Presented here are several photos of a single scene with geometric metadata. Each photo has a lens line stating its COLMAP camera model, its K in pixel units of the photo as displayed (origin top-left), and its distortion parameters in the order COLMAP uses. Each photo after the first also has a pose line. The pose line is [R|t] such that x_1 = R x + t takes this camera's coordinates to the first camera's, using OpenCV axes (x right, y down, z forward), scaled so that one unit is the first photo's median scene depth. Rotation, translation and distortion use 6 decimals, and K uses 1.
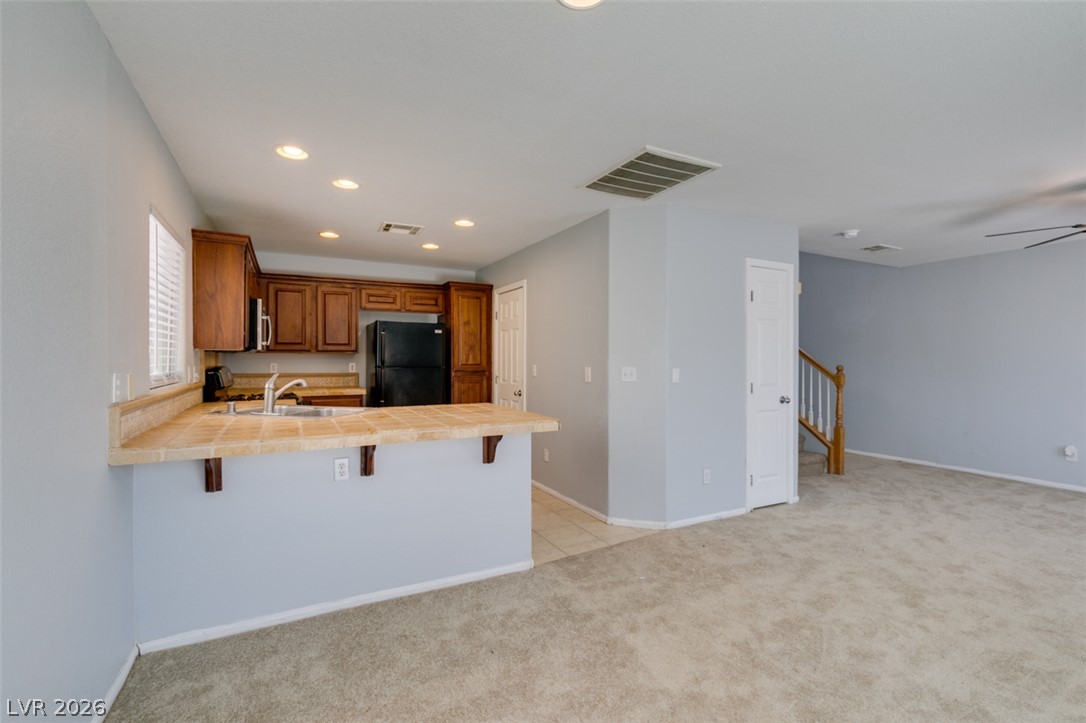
lens RADIAL K [[485.5, 0, 544.4], [0, 485.5, 361.6], [0, 0, 1]] dist [0.000078, -0.000932]
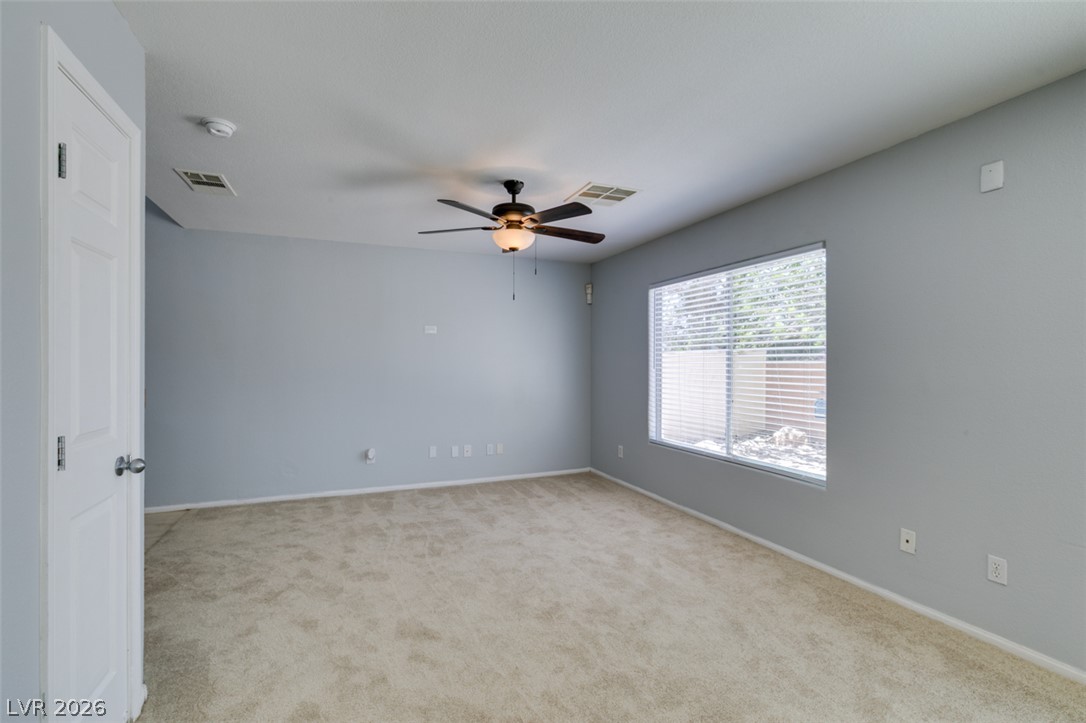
lens RADIAL K [[485.5, 0, 538.2], [0, 485.5, 361.0], [0, 0, 1]] dist [0.000078, -0.000932]
pose [[0.096111, 0.002927, 0.995366, 0.138371], [0.001442, 0.999994, -0.003079, -0.003580], [-0.995370, 0.001731, 0.096106, 0.636503]]
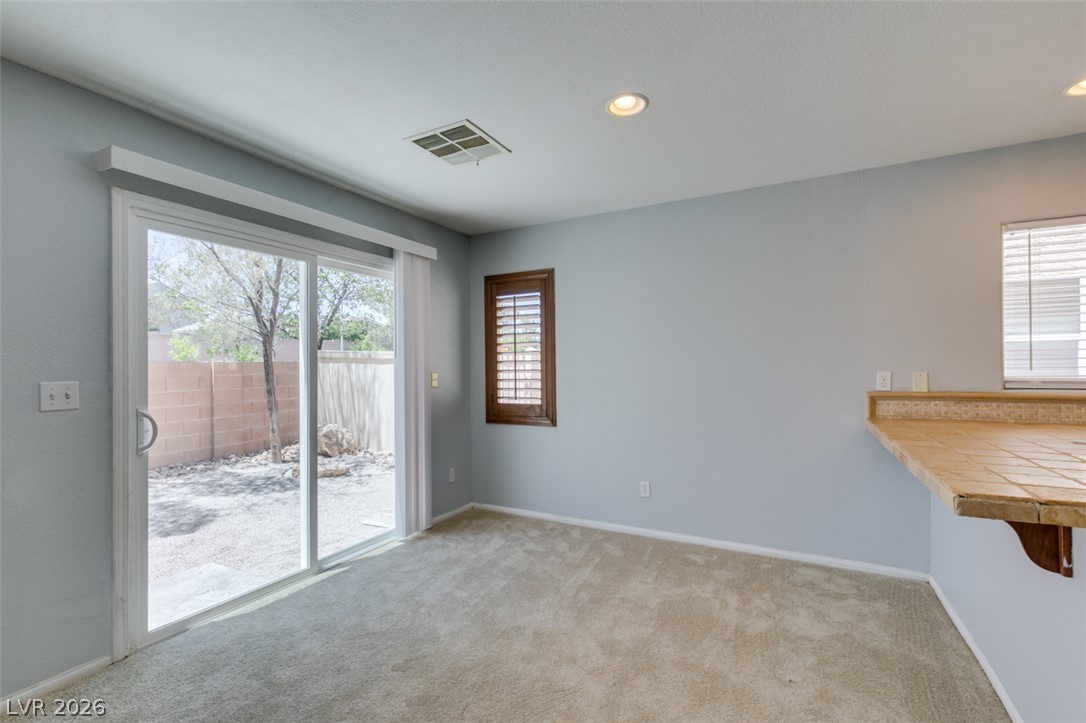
lens RADIAL K [[485.5, 0, 542.6], [0, 485.5, 361.9], [0, 0, 1]] dist [0.000078, -0.000932]
pose [[-0.827418, 0.003035, -0.561578, 0.399978], [0.005426, 0.999982, -0.002590, -0.004370], [0.561560, -0.005190, -0.827420, 0.749721]]
